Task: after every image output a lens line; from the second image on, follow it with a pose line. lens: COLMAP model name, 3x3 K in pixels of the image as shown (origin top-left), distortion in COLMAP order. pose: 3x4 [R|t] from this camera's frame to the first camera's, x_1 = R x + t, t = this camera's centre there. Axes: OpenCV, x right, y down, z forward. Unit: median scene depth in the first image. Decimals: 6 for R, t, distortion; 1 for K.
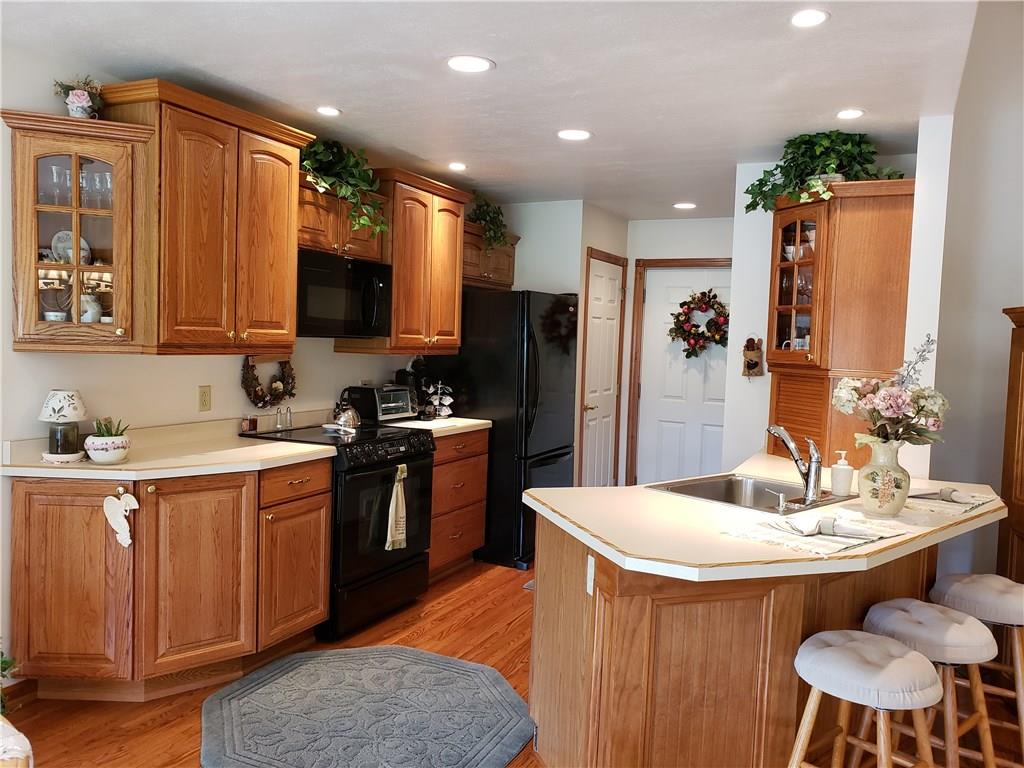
lens RADIAL K [[791.6, 0, 512.0], [0, 791.6, 384.0], [0, 0, 1]] dist [-0.000069, -0.007735]
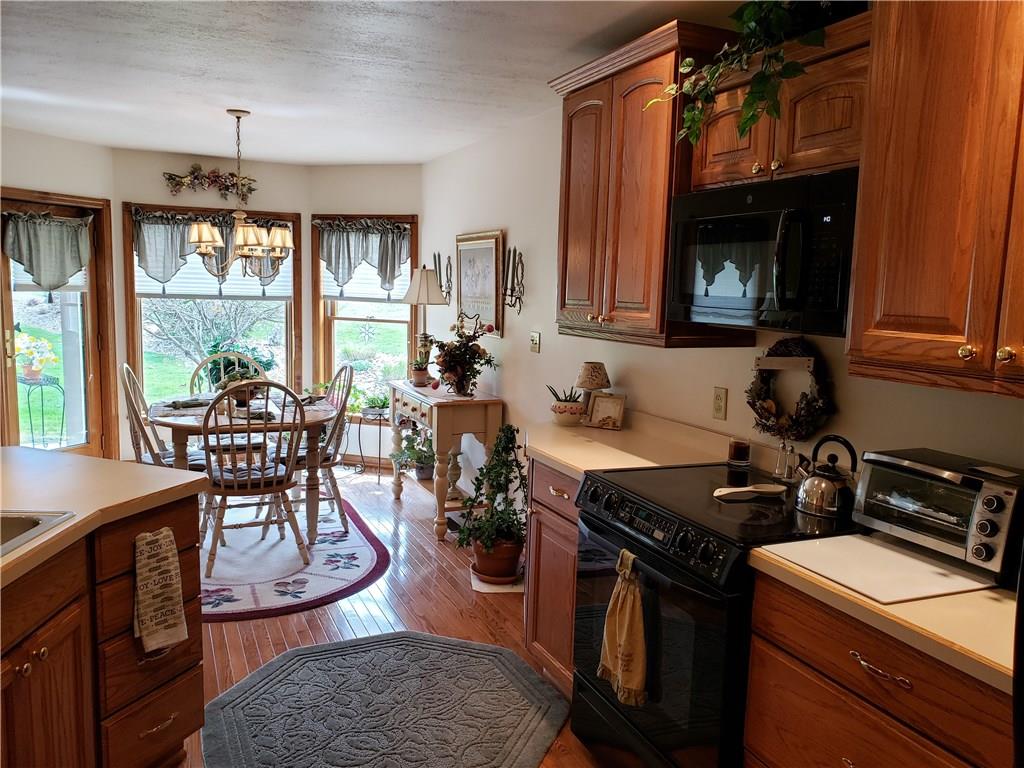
lens RADIAL K [[807.3, 0, 512.0], [0, 807.3, 384.0], [0, 0, 1]] dist [-0.002203, 0.002276]
pose [[-0.639656, 0.035161, -0.767857, 0.348250], [-0.097468, 0.987179, 0.126399, -0.079918], [0.762457, 0.155694, -0.628028, 1.290344]]
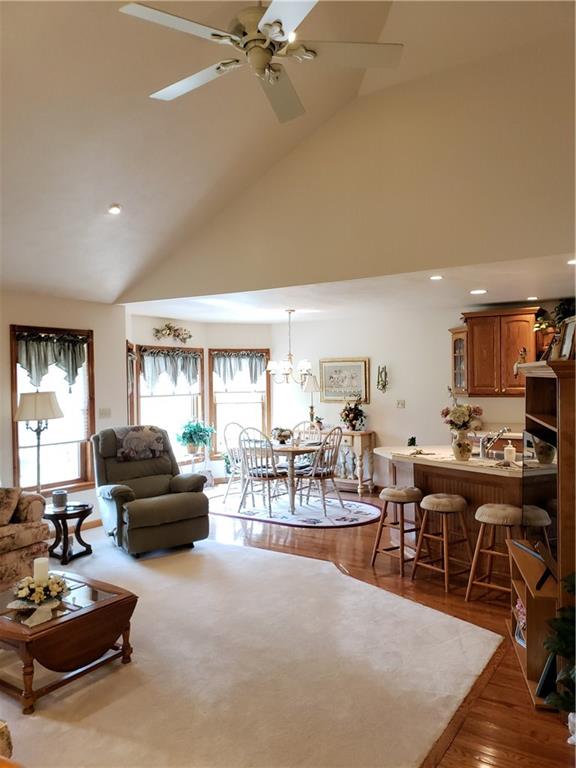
lens RADIAL K [[593.7, 0, 288.0], [0, 593.7, 384.0], [0, 0, 1]] dist [-0.000069, -0.007735]
pose [[-0.121434, -0.025247, -0.992278, 1.559588], [-0.045865, 0.998751, -0.019799, -0.006275], [0.991539, 0.043107, -0.122440, 0.443111]]
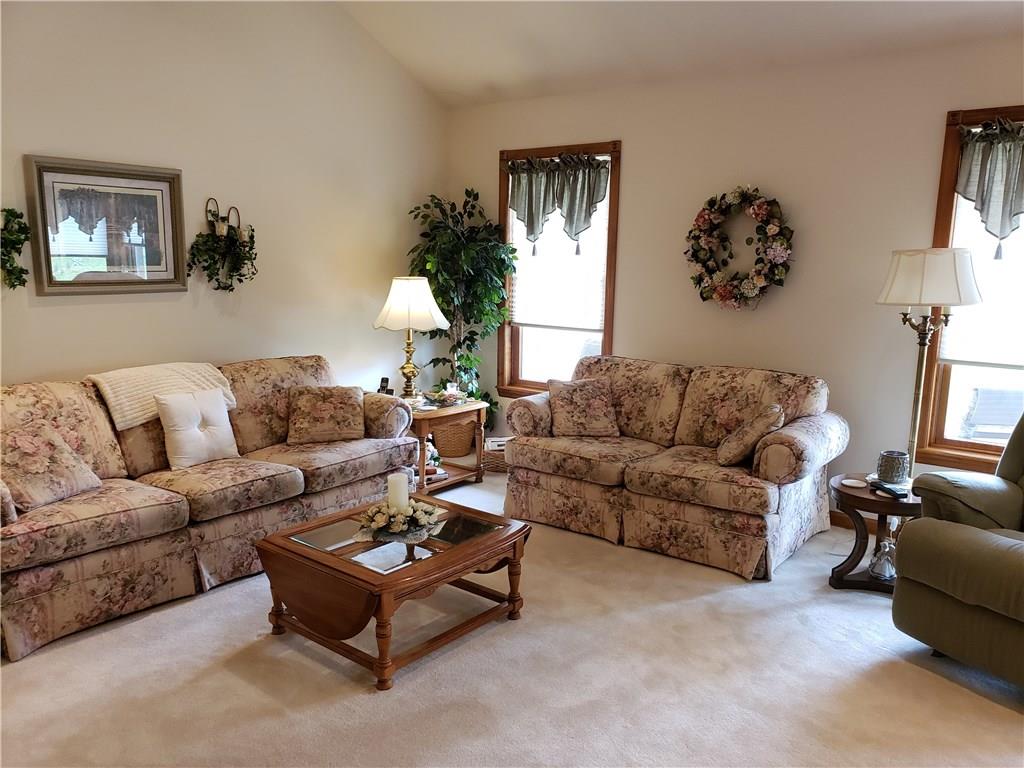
lens RADIAL K [[773.0, 0, 529.2], [0, 773.0, 408.1], [0, 0, 1]] dist [0.008574, -0.042375]
pose [[-0.978991, -0.089605, 0.183160, 0.494775], [-0.041243, 0.966720, 0.252490, -0.015803], [-0.199689, 0.239631, -0.950106, 0.674216]]
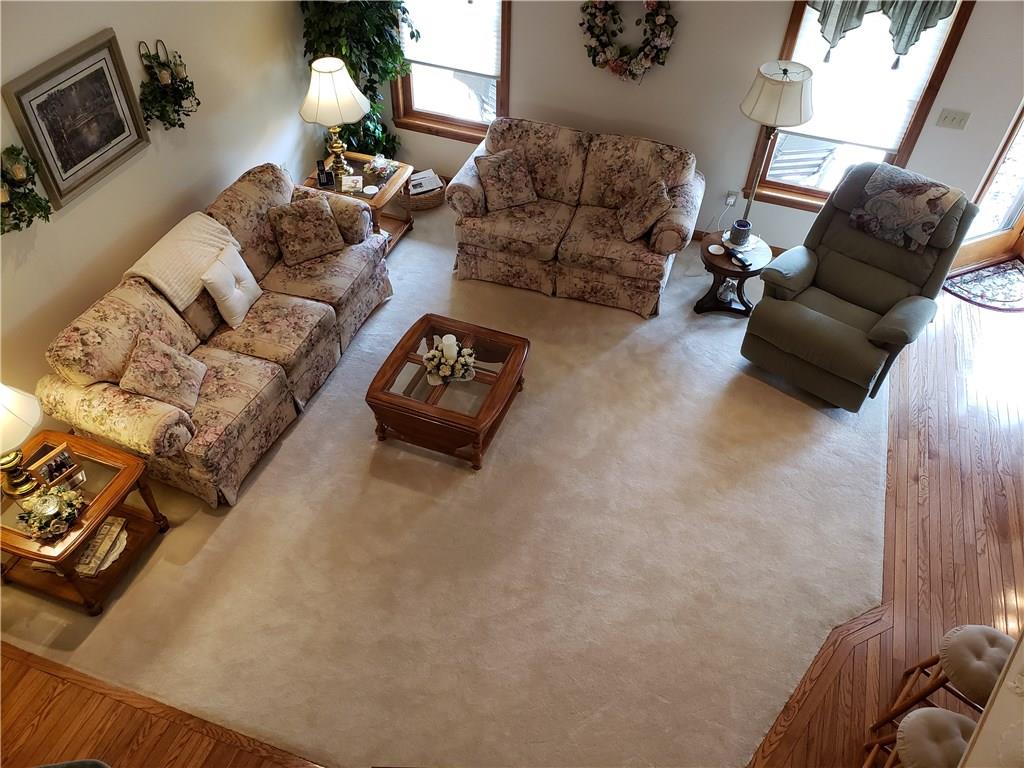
lens RADIAL K [[787.4, 0, 520.8], [0, 787.4, 404.0], [0, 0, 1]] dist [0.047635, -0.064076]
pose [[-0.990274, 0.041262, -0.132872, 0.804431], [-0.074469, 0.649499, 0.756707, -0.549074], [0.117523, 0.759242, -0.640109, 0.799886]]
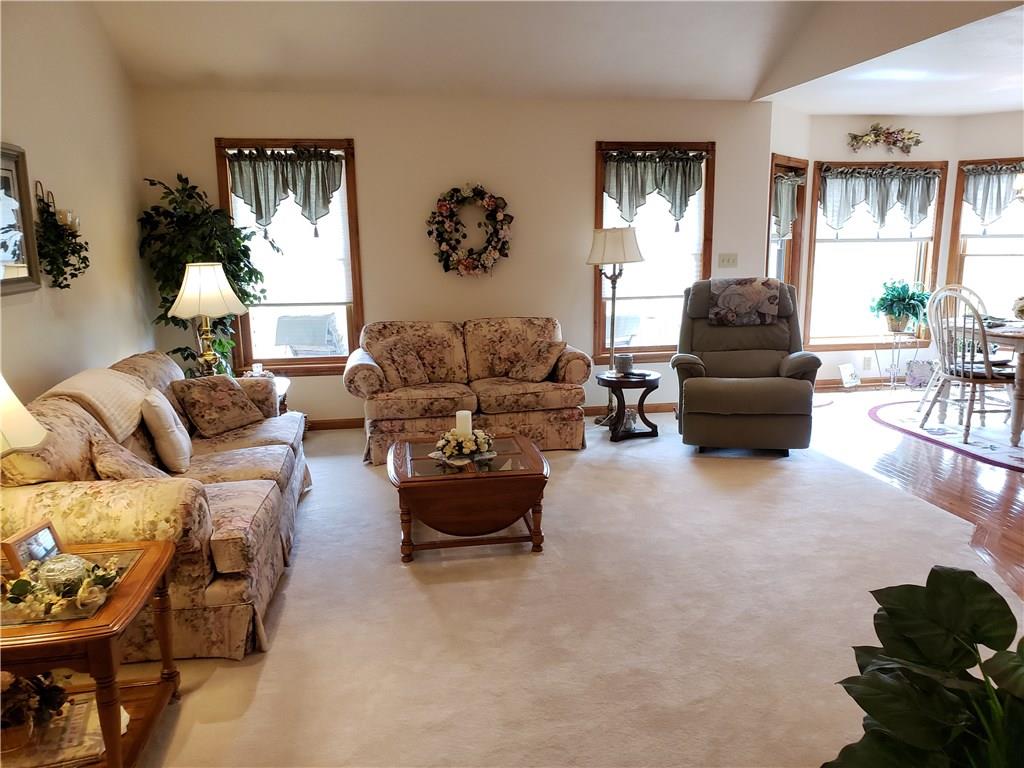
lens RADIAL K [[787.4, 0, 520.8], [0, 787.4, 404.0], [0, 0, 1]] dist [0.047635, -0.064076]
pose [[-0.805194, 0.094424, -0.585446, 1.273256], [-0.050646, 0.972685, 0.226536, 0.006949], [0.590845, 0.212056, -0.778418, 0.810782]]
